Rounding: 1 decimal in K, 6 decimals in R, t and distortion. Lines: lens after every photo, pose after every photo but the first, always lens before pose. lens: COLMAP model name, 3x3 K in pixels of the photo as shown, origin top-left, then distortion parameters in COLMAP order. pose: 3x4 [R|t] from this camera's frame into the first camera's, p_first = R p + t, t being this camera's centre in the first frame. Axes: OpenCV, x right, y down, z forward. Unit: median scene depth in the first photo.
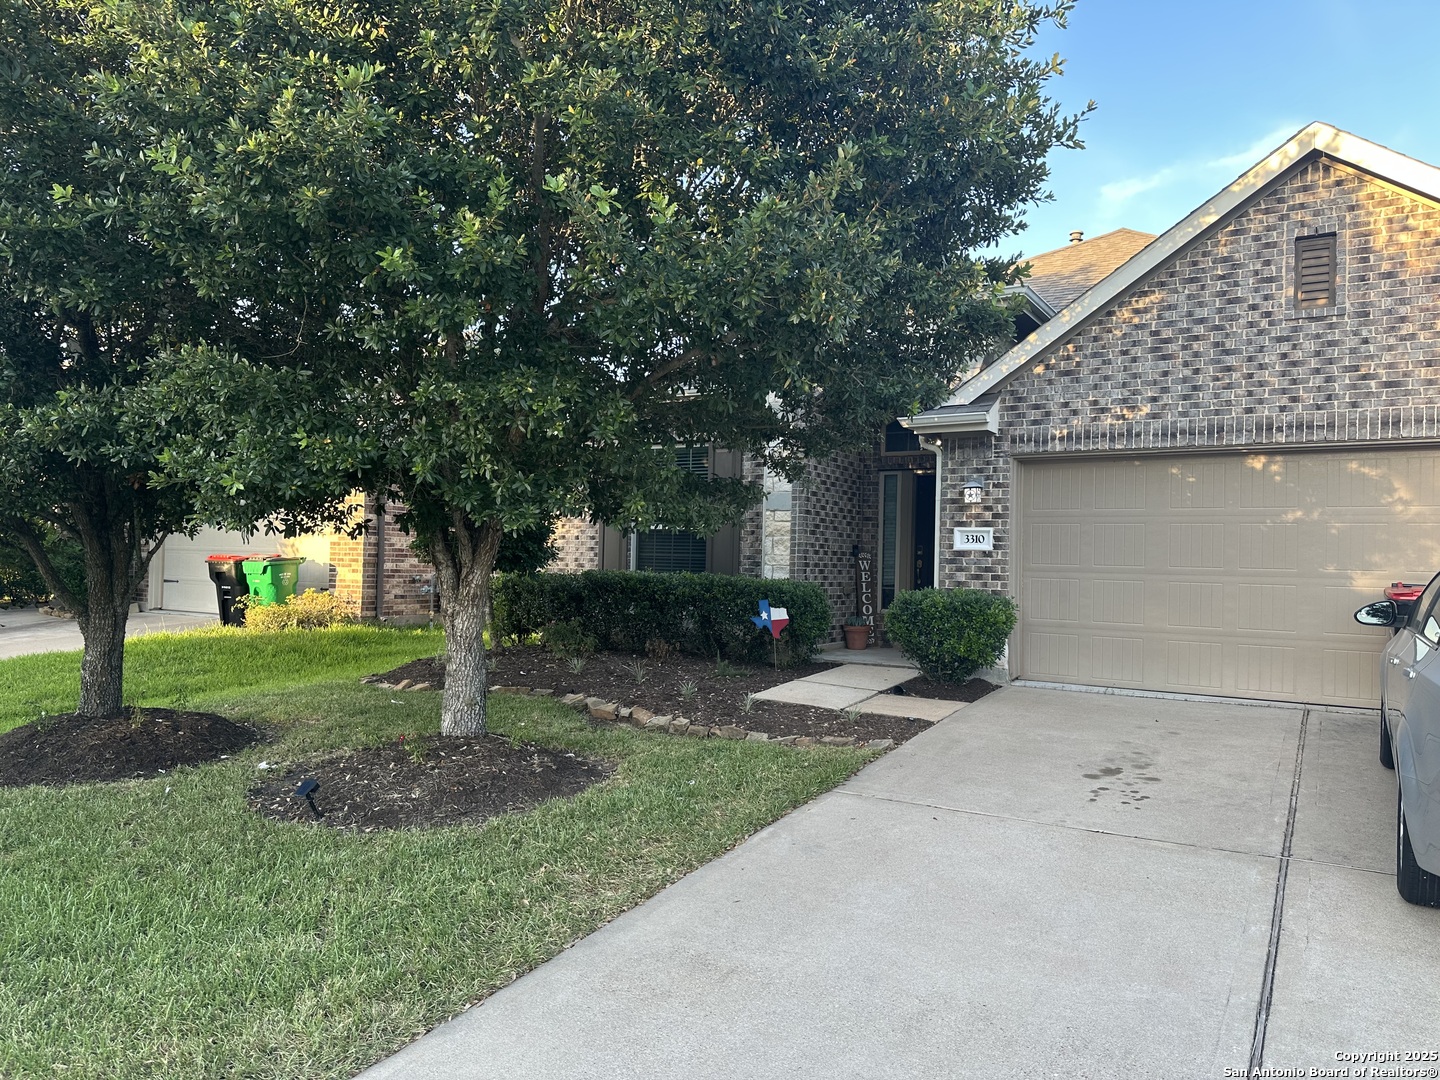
lens RADIAL K [[1008.7, 0, 720.0], [0, 1008.7, 540.0], [0, 0, 1]] dist [0.000841, -0.002255]
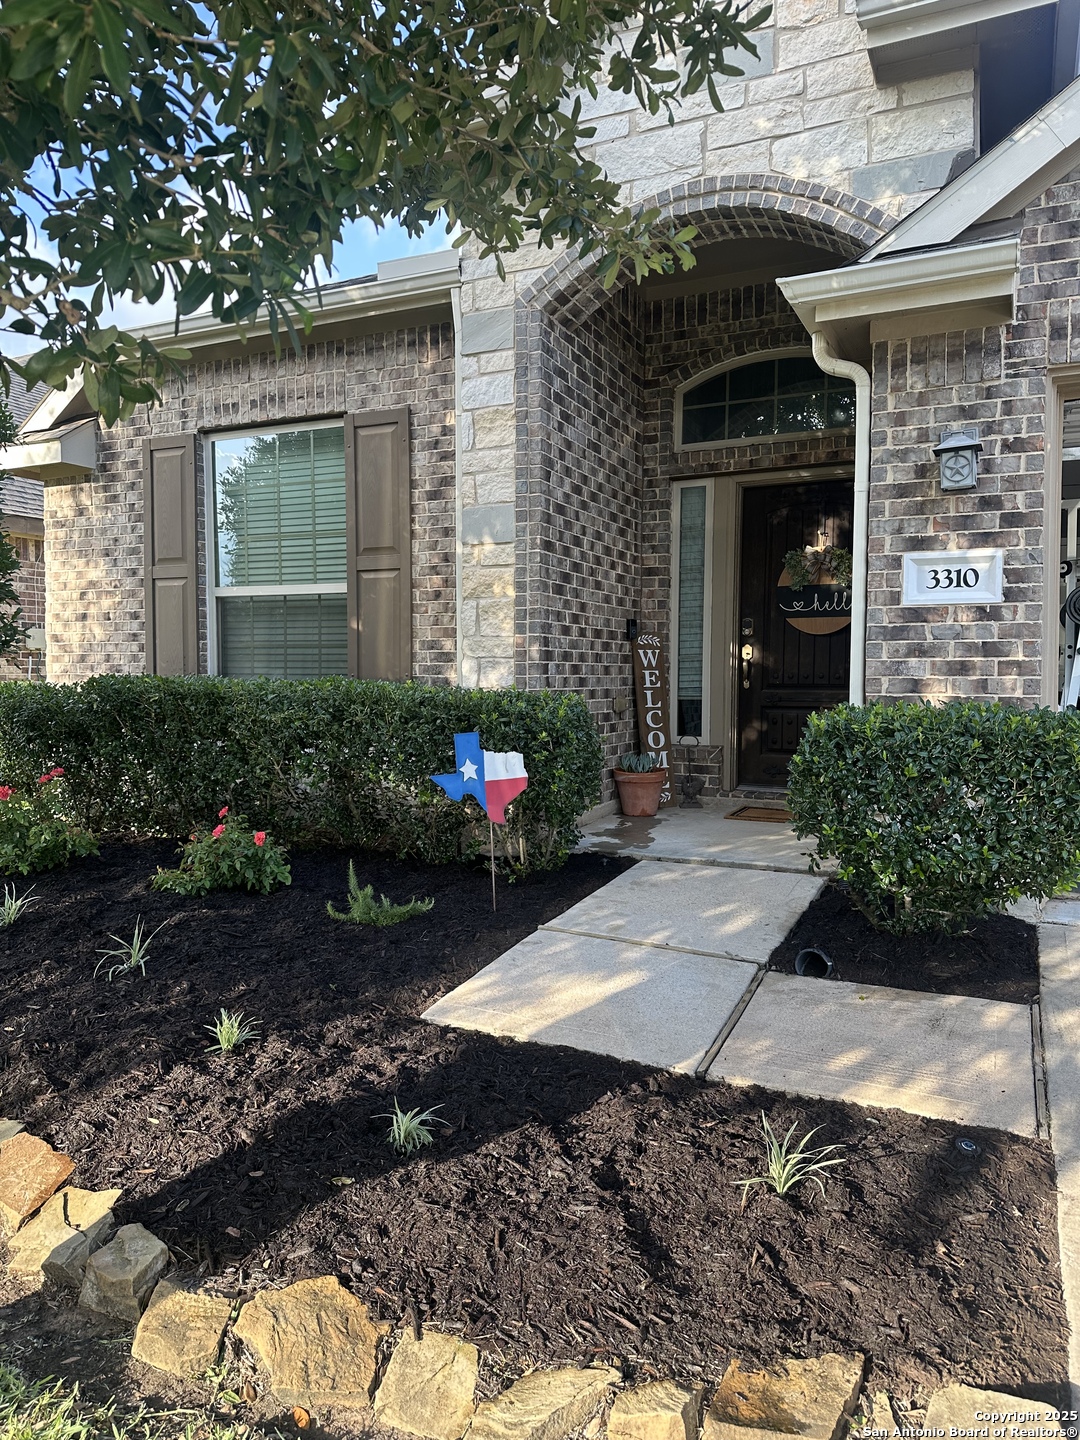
lens RADIAL K [[998.0, 0, 540.0], [0, 998.0, 720.0], [0, 0, 1]] dist [0.166429, -0.000811]
pose [[0.992583, -0.026301, 0.118687, 0.023291], [0.018100, 0.997407, 0.069655, 0.021890], [-0.120211, -0.066991, 0.990486, 0.513622]]
